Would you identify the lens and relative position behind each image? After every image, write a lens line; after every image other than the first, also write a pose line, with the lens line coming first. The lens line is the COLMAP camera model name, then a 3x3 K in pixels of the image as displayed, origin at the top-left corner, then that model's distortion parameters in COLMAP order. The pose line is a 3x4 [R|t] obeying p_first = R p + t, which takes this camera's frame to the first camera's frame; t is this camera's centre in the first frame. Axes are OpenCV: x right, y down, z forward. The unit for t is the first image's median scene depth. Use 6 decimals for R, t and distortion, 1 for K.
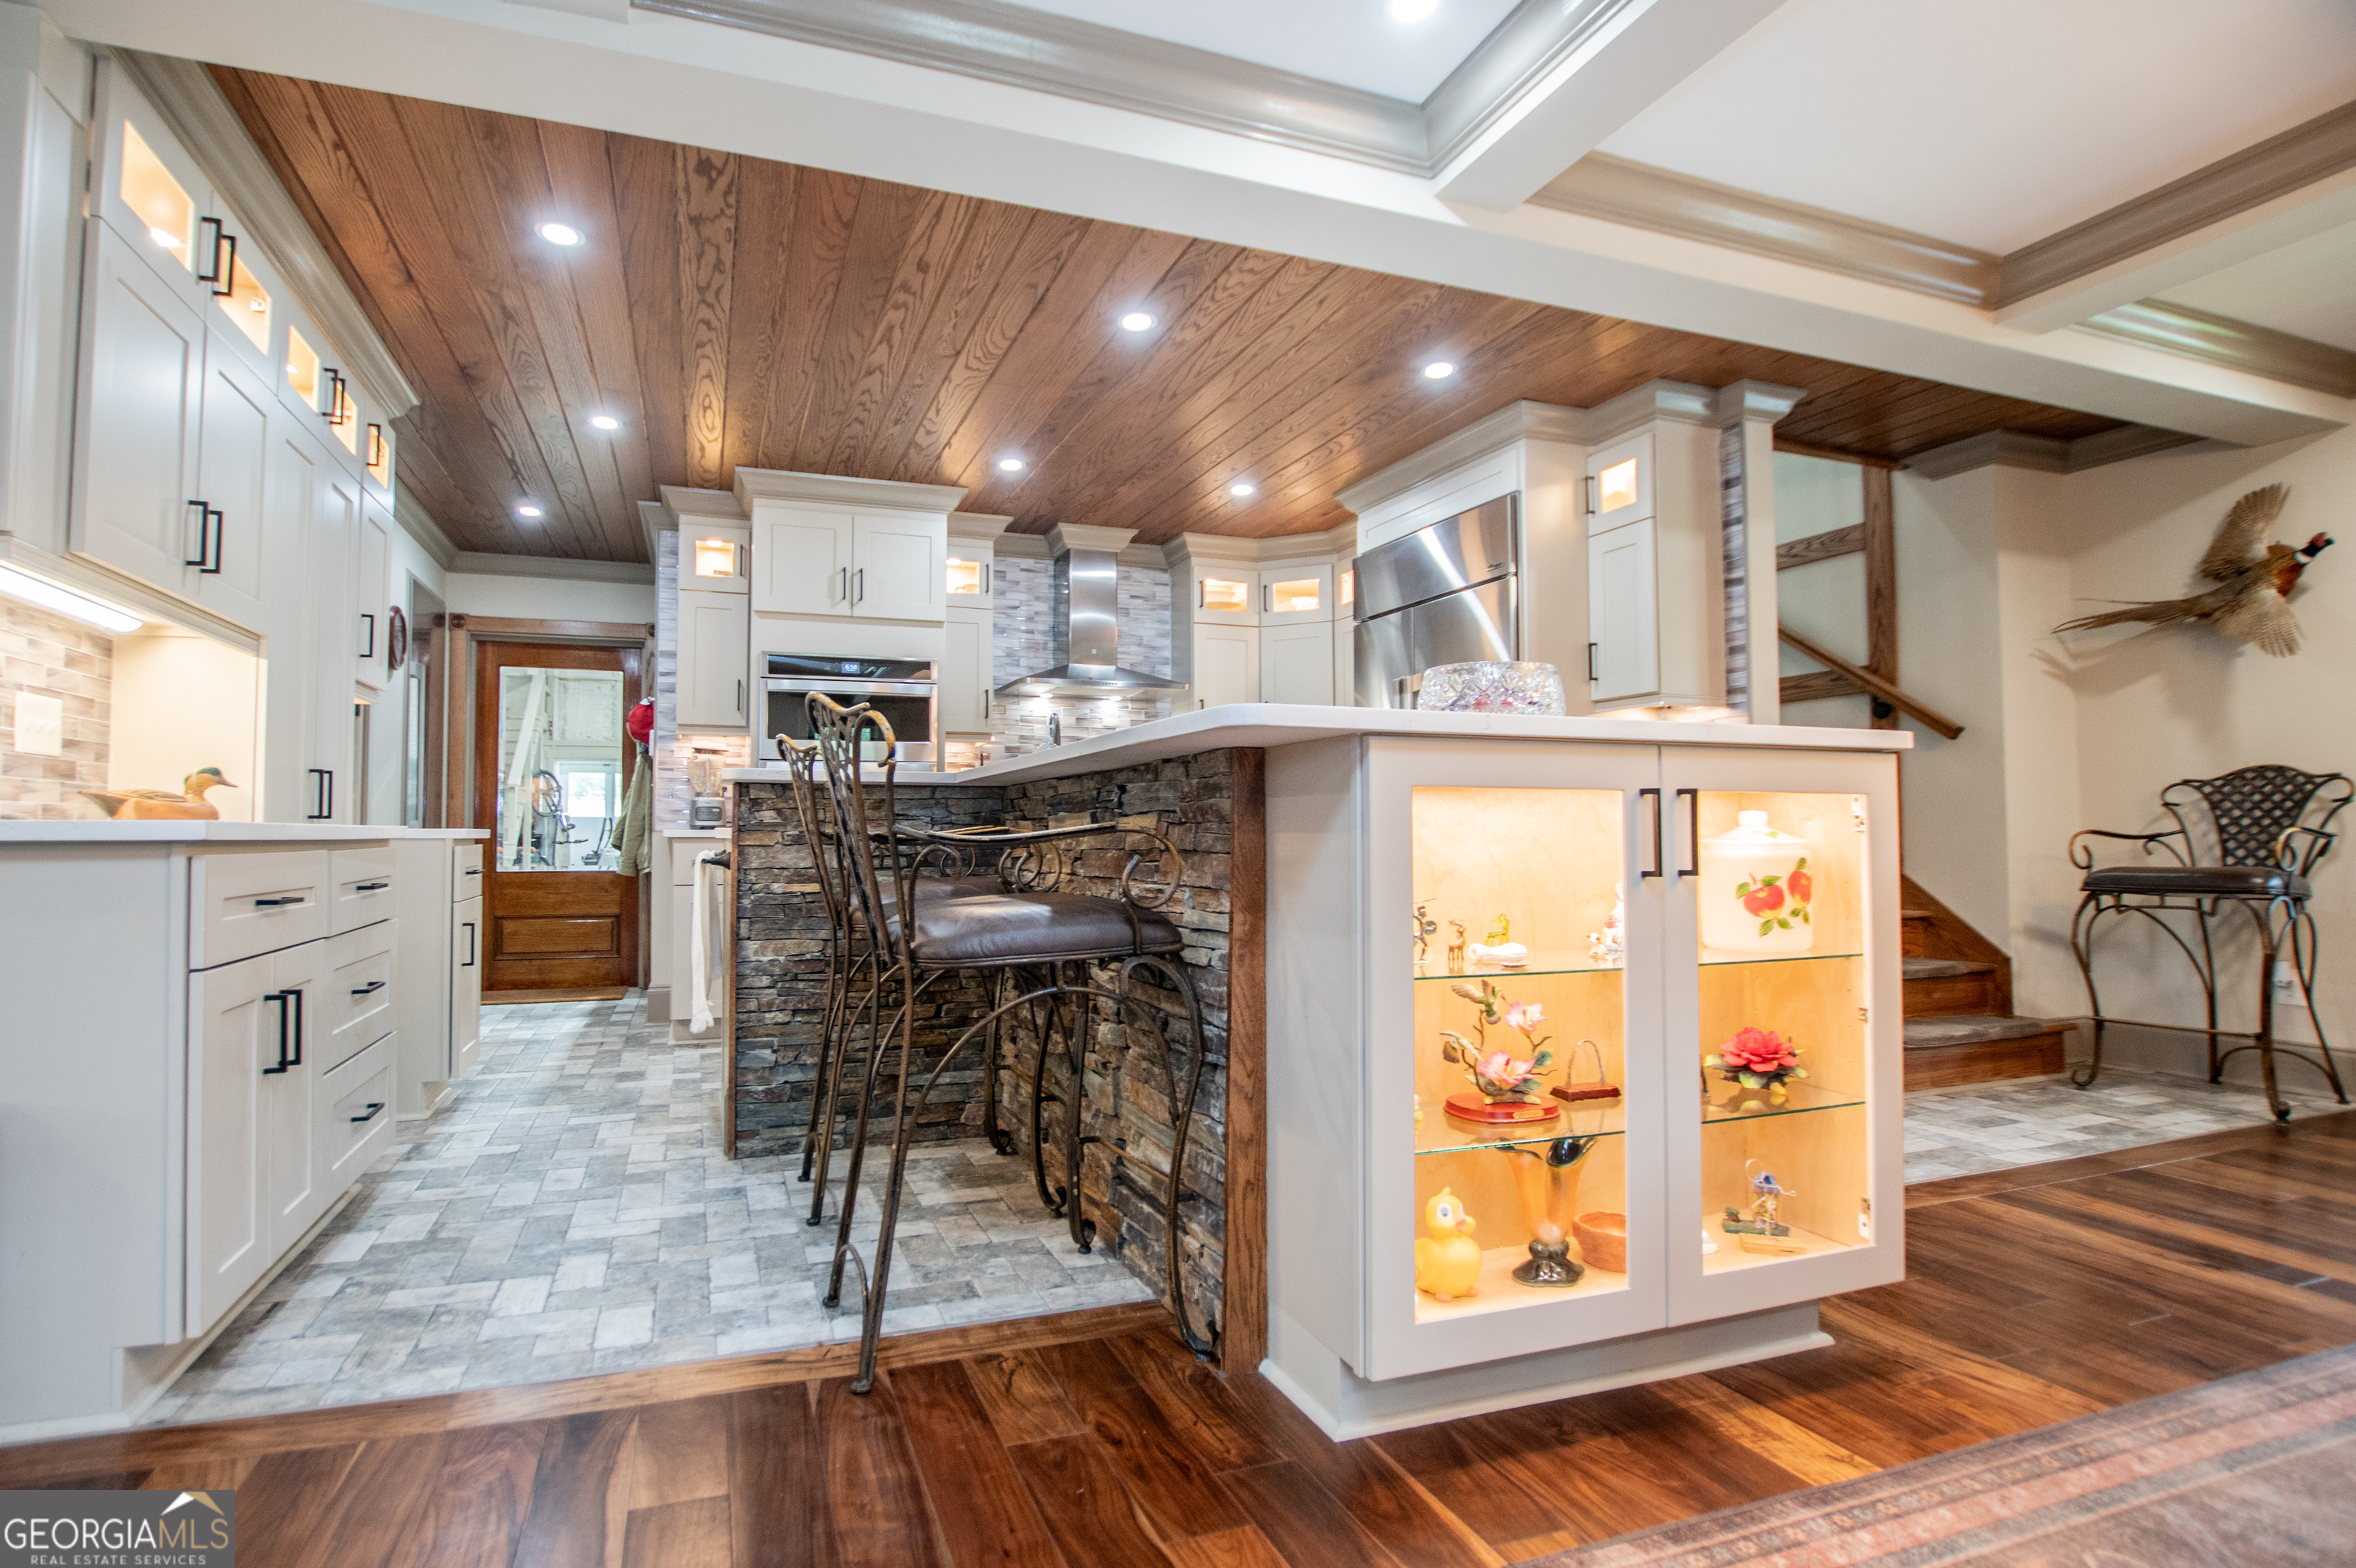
lens RADIAL K [[1151.7, 0, 1100.3], [0, 1151.7, 785.4], [0, 0, 1]] dist [-0.026298, 0.000847]
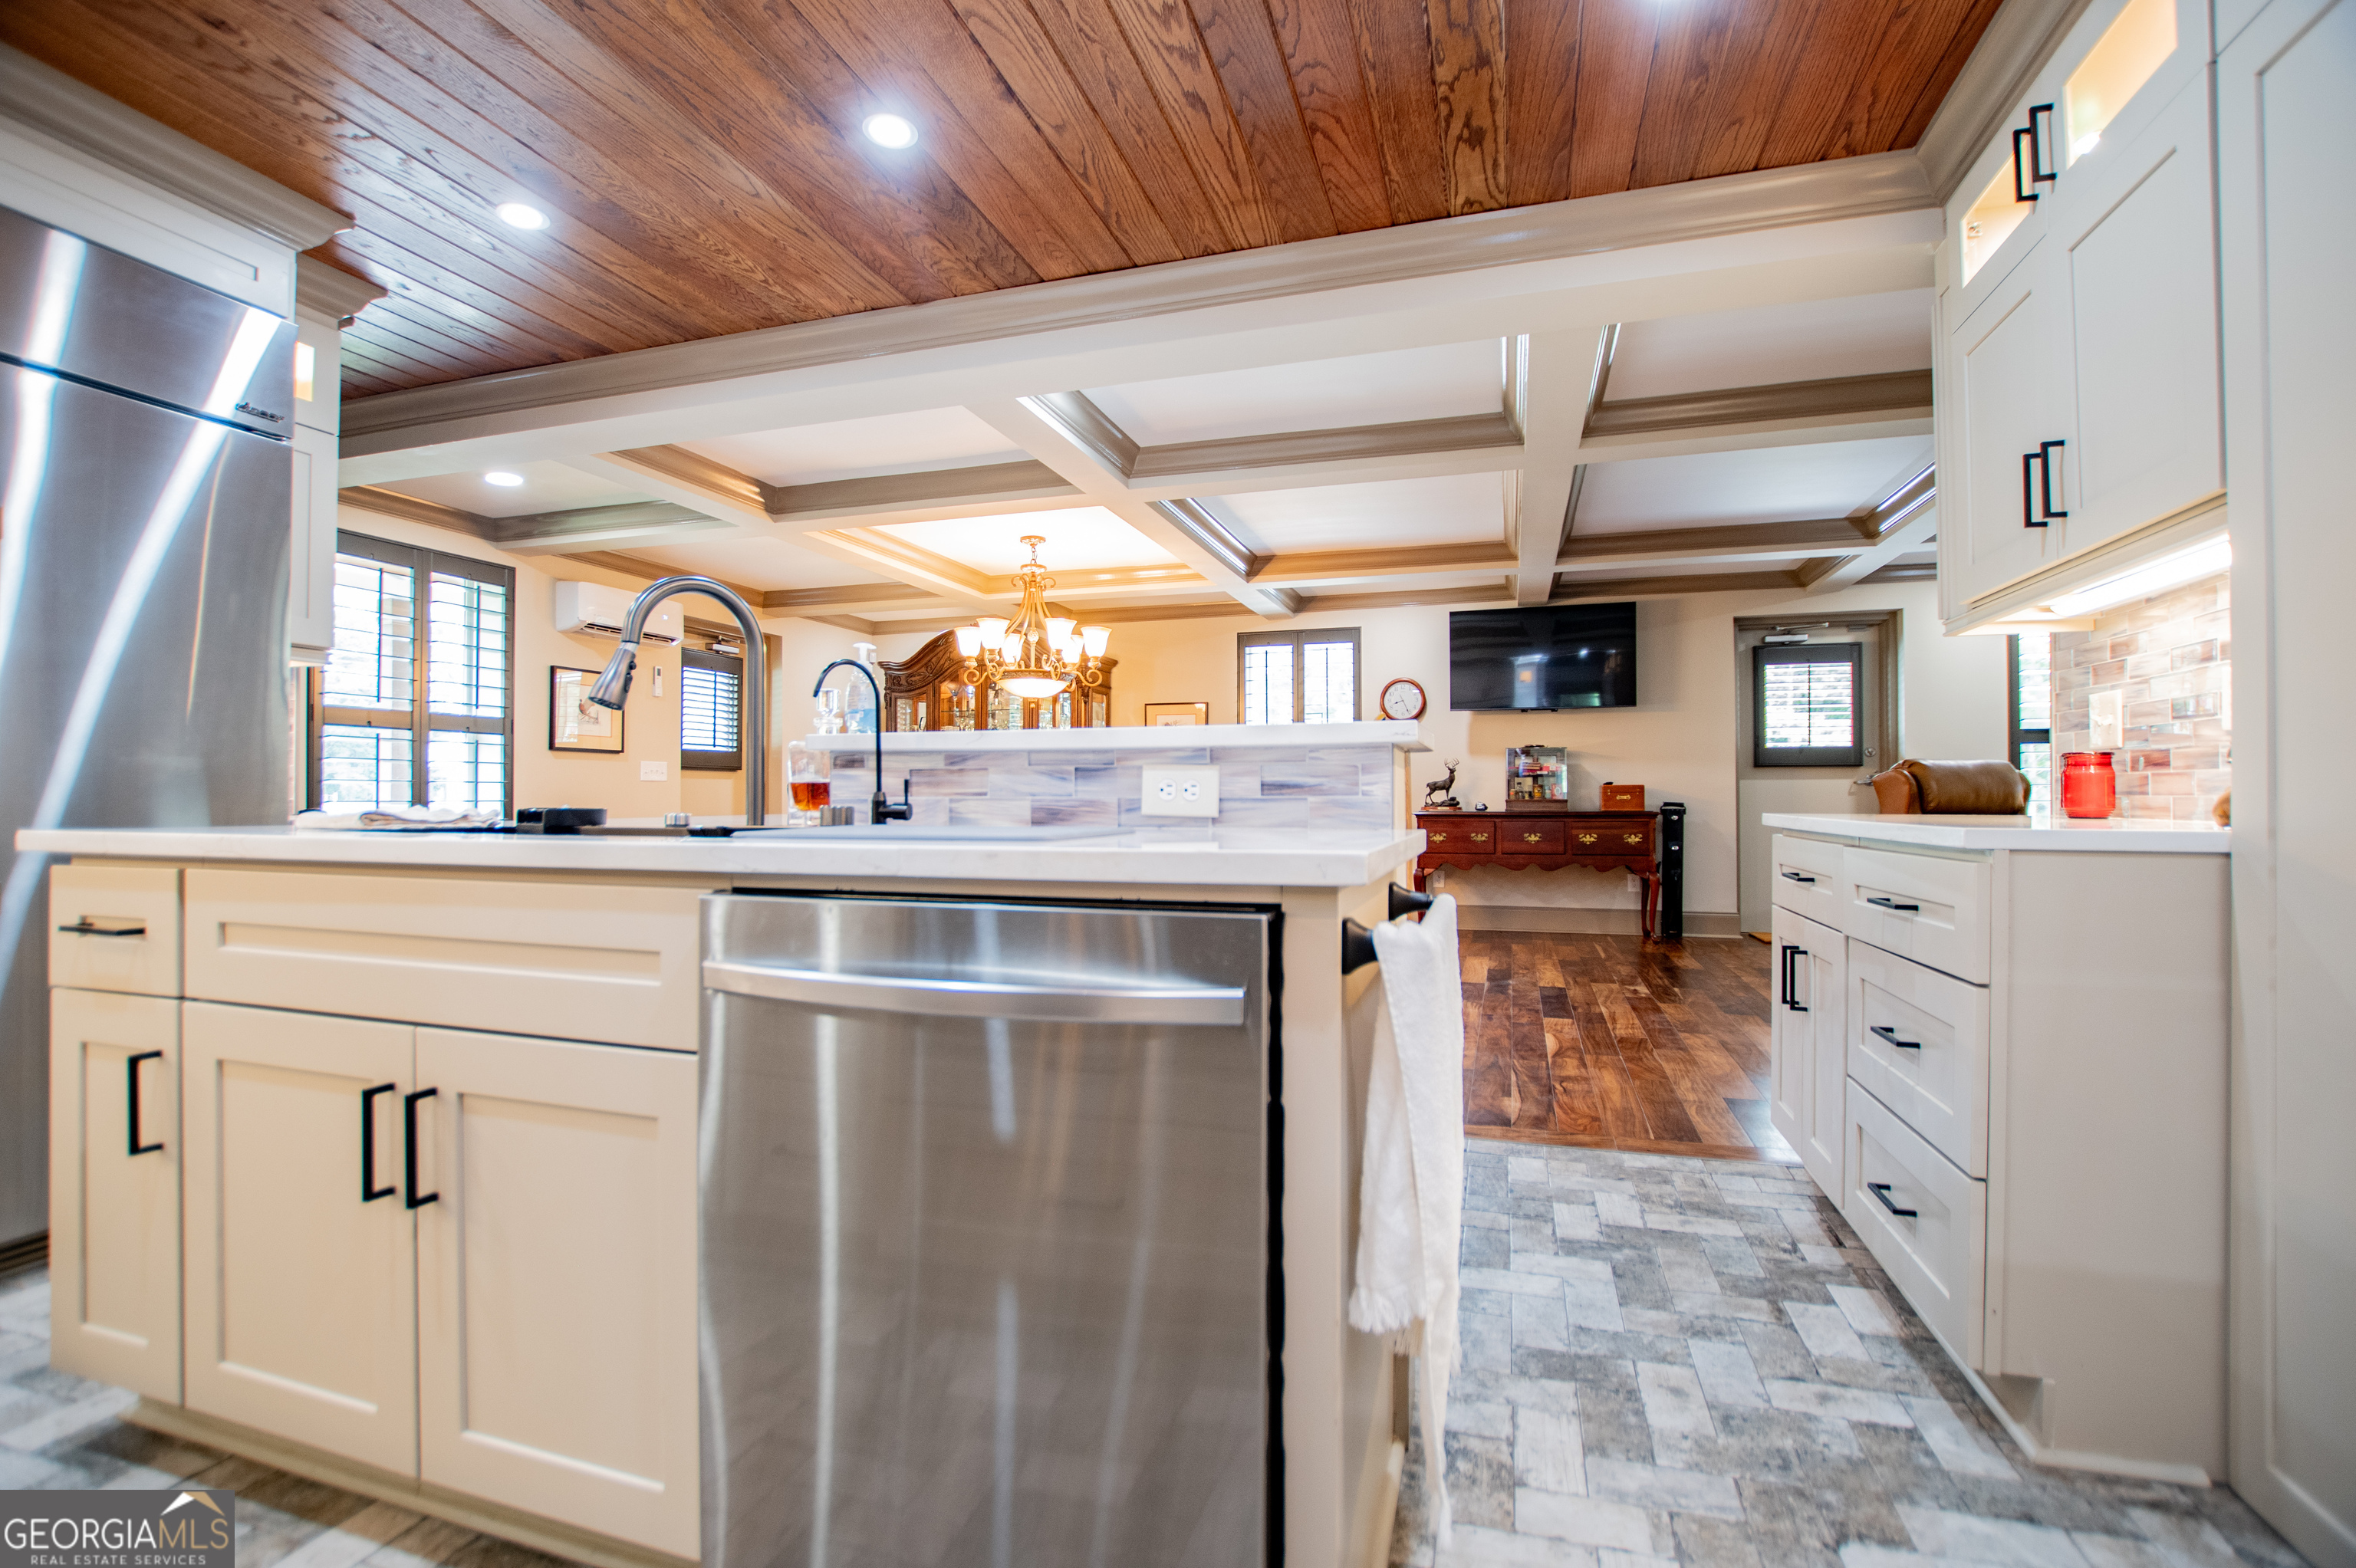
lens RADIAL K [[1035.7, 0, 1188.8], [0, 1035.7, 786.6], [0, 0, 1]] dist [-0.028353, 0.000141]
pose [[-0.805330, 0.006311, 0.592794, -0.454846], [-0.023437, 0.998823, -0.042474, 0.034776], [-0.592364, -0.048099, -0.804234, 1.248166]]
